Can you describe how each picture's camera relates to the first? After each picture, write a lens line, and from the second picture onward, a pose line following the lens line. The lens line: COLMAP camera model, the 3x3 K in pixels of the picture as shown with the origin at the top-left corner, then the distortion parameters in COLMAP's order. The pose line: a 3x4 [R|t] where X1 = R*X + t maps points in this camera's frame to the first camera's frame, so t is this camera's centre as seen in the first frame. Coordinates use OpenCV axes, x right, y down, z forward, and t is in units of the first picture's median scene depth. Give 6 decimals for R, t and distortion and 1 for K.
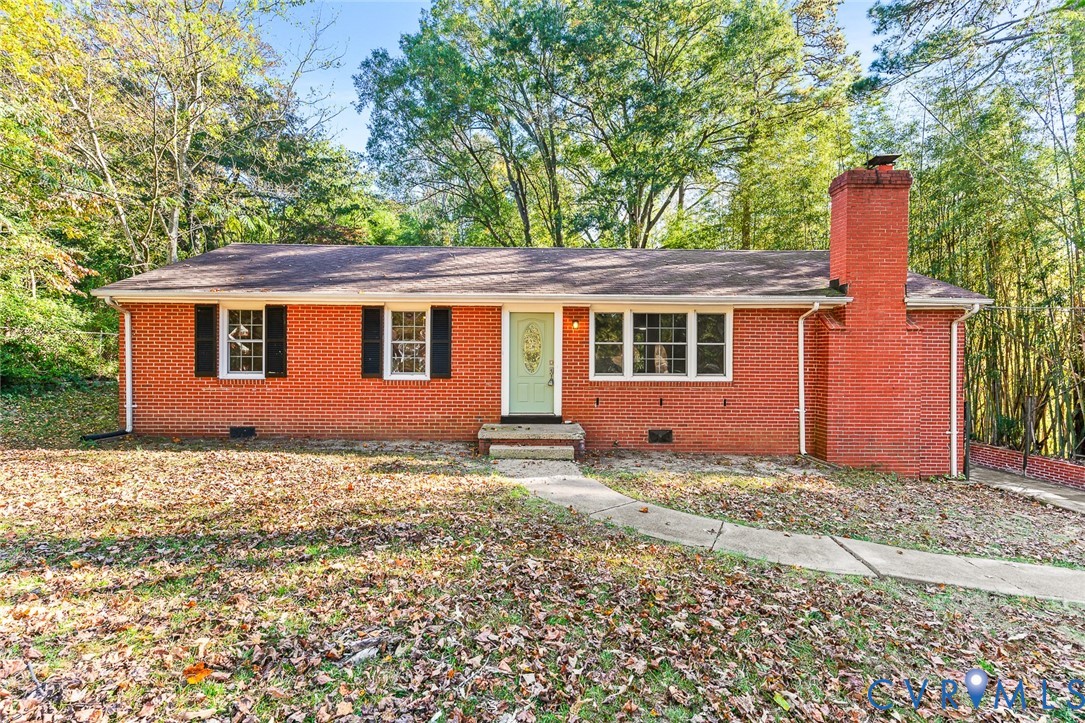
lens RADIAL K [[519.3, 0, 545.6], [0, 519.3, 362.9], [0, 0, 1]] dist [0.003013, 0.000332]
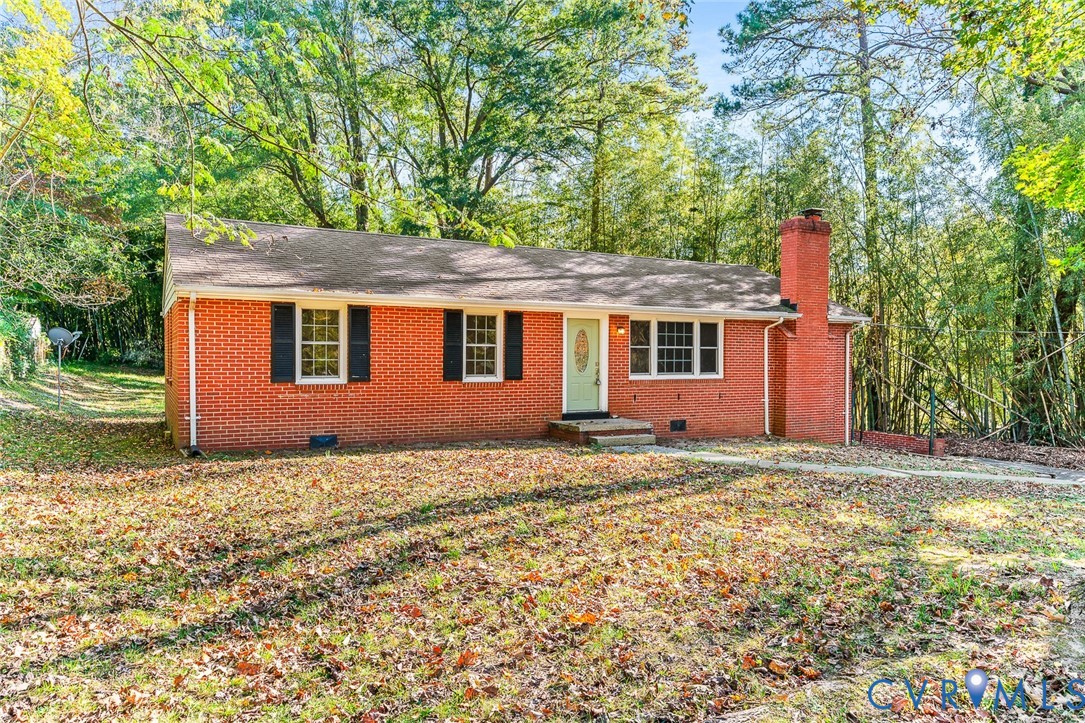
lens RADIAL K [[740.2, 0, 541.3], [0, 740.2, 363.7], [0, 0, 1]] dist [0.006614, 0.000547]
pose [[0.882584, -0.006363, 0.470112, -0.850110], [0.002180, 0.999953, 0.009441, -0.016888], [-0.470150, -0.007308, 0.882556, -0.345962]]
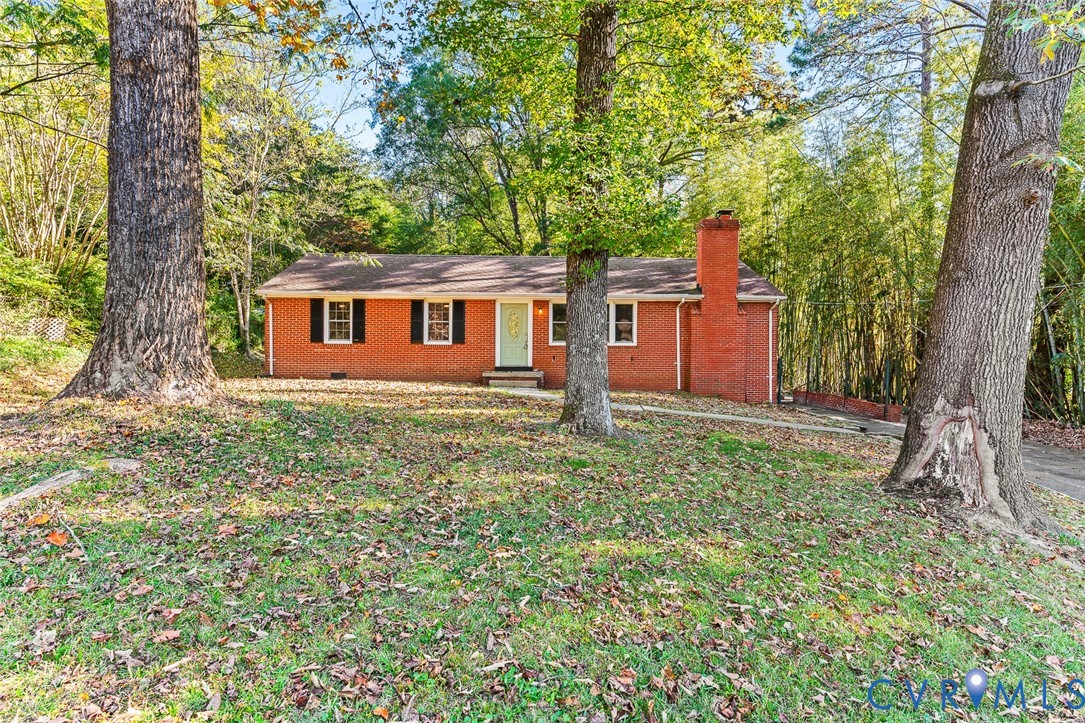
lens RADIAL K [[599.2, 0, 540.8], [0, 599.2, 355.9], [0, 0, 1]] dist [0.001711, 0.000081]
pose [[0.999999, 0.001180, -0.000165, 0.058470], [-0.001178, 0.999938, 0.011034, 0.046947], [0.000178, -0.011034, 0.999939, -0.891963]]
